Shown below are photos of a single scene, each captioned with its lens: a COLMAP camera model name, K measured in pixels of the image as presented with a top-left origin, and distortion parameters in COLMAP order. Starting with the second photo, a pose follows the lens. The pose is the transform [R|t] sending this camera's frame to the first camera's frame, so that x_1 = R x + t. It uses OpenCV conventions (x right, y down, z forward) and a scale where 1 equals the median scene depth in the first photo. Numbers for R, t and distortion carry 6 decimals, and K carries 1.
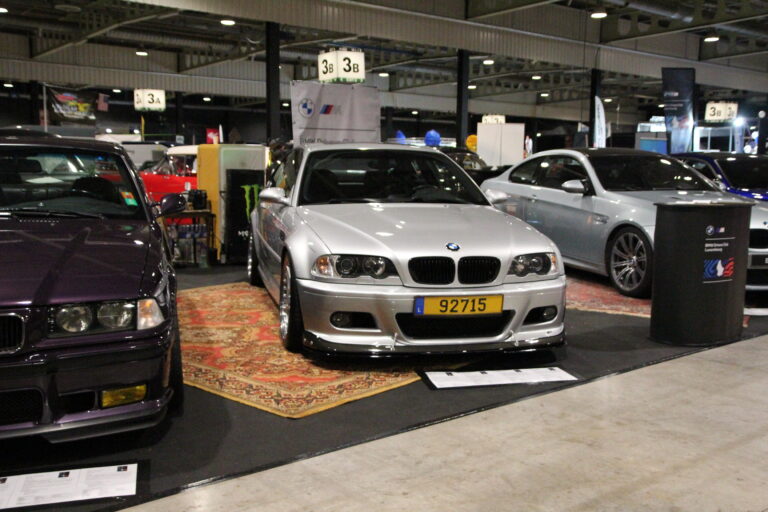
lens RADIAL K [[803.1, 0, 384.0], [0, 803.1, 256.0], [0, 0, 1]] dist [-0.050750, 0.233459]
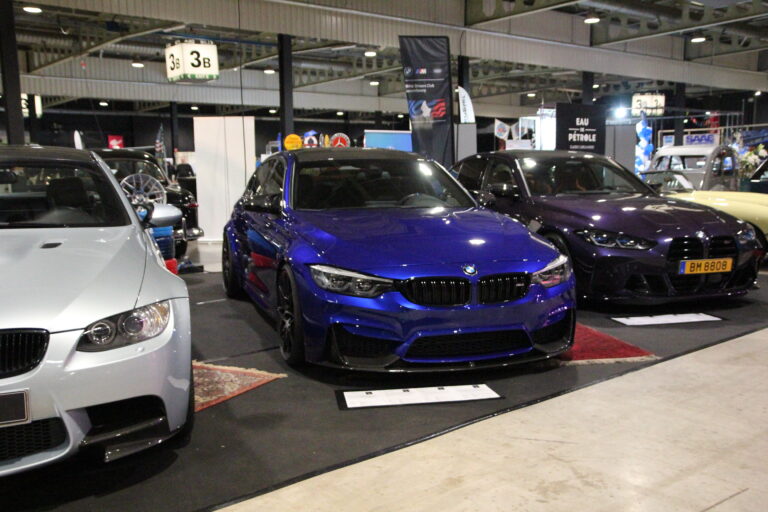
lens RADIAL K [[803.1, 0, 384.0], [0, 803.1, 256.0], [0, 0, 1]] dist [-0.050750, 0.233459]
pose [[0.999322, -0.028307, 0.023558, 0.132206], [0.028391, 0.999592, -0.003260, -0.012667], [-0.023456, 0.003927, 0.999717, 0.111133]]
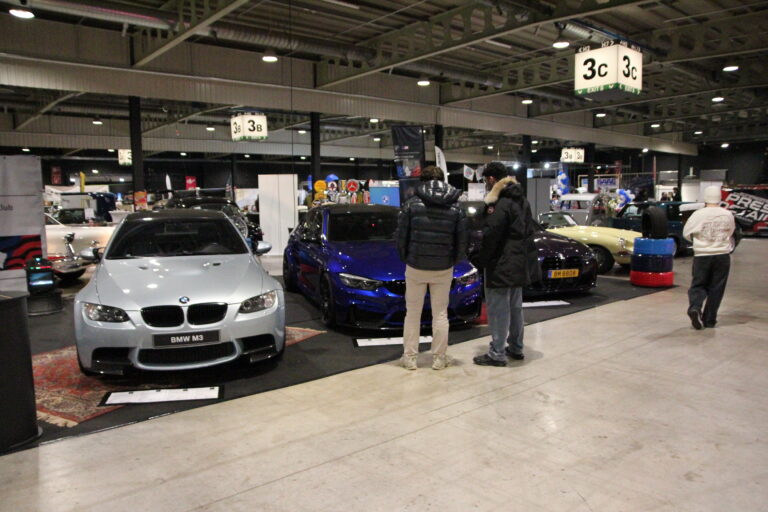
lens RADIAL K [[604.3, 0, 386.2], [0, 604.3, 263.1], [0, 0, 1]] dist [-0.136807, 0.113249]
pose [[0.999318, -0.025949, 0.026280, 0.133004], [0.026022, 0.999658, -0.002425, -0.014333], [-0.026208, 0.003107, 0.999652, 0.055138]]
